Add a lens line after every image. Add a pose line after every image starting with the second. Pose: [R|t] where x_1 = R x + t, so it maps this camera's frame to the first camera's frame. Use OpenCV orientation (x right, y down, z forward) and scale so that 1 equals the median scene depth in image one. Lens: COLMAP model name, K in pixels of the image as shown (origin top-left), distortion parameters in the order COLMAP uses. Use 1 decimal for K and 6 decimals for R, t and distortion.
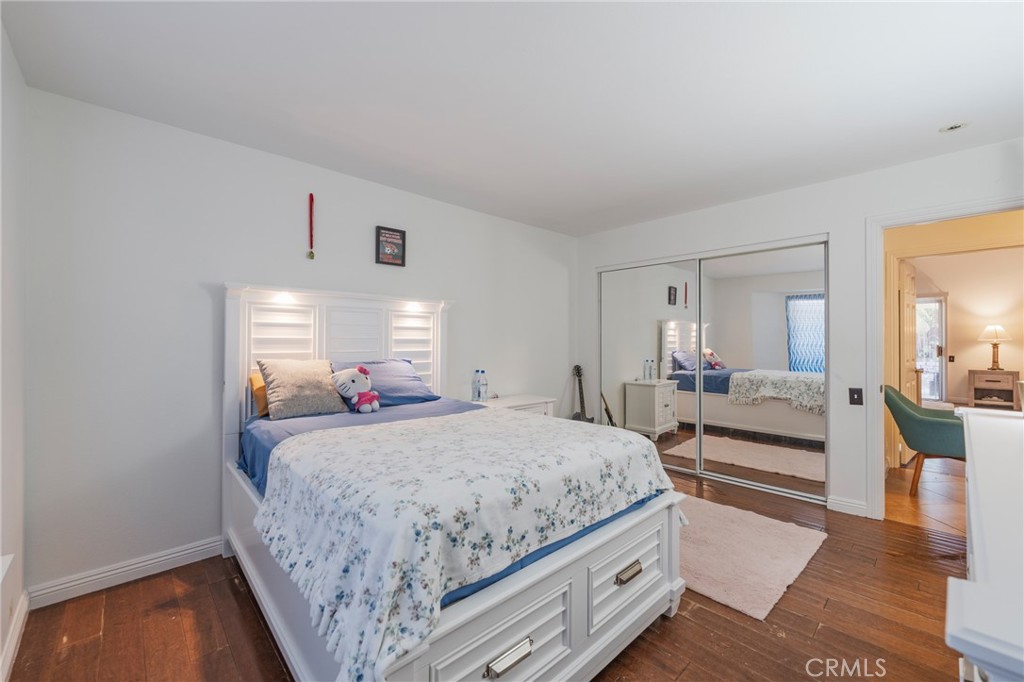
lens RADIAL K [[411.4, 0, 513.3], [0, 411.4, 338.2], [0, 0, 1]] dist [-0.003611, -0.000160]
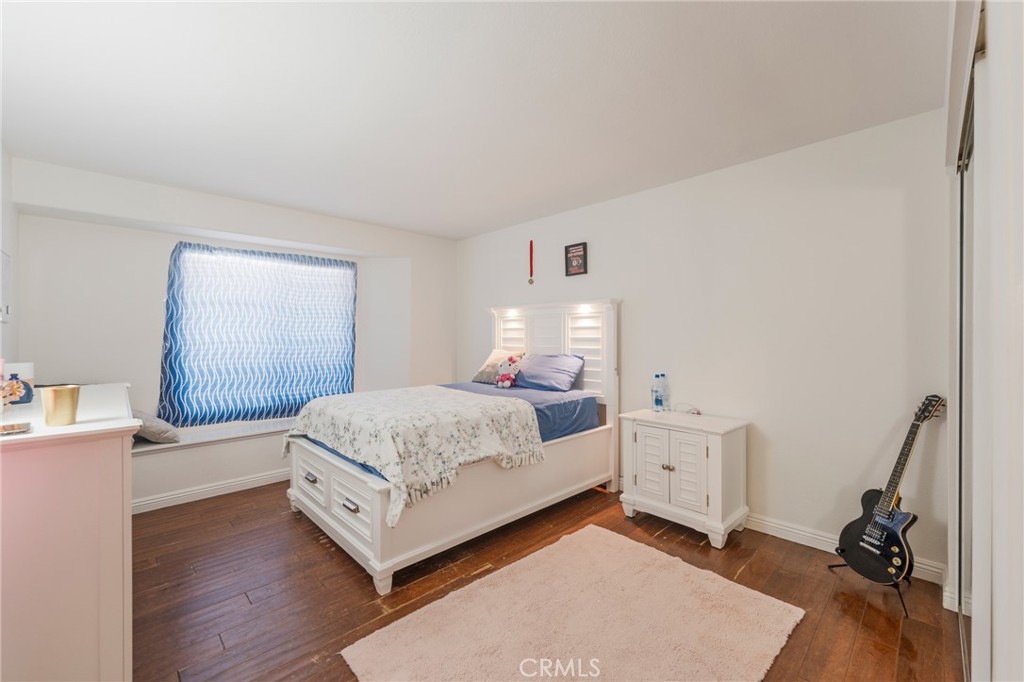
lens RADIAL K [[411.4, 0, 513.7], [0, 411.4, 339.3], [0, 0, 1]] dist [-0.003611, -0.000160]
pose [[0.025902, 0.001674, -0.999663, 0.885847], [0.004072, 0.999990, 0.001780, 0.003877], [0.999656, -0.004116, 0.025895, 0.796496]]
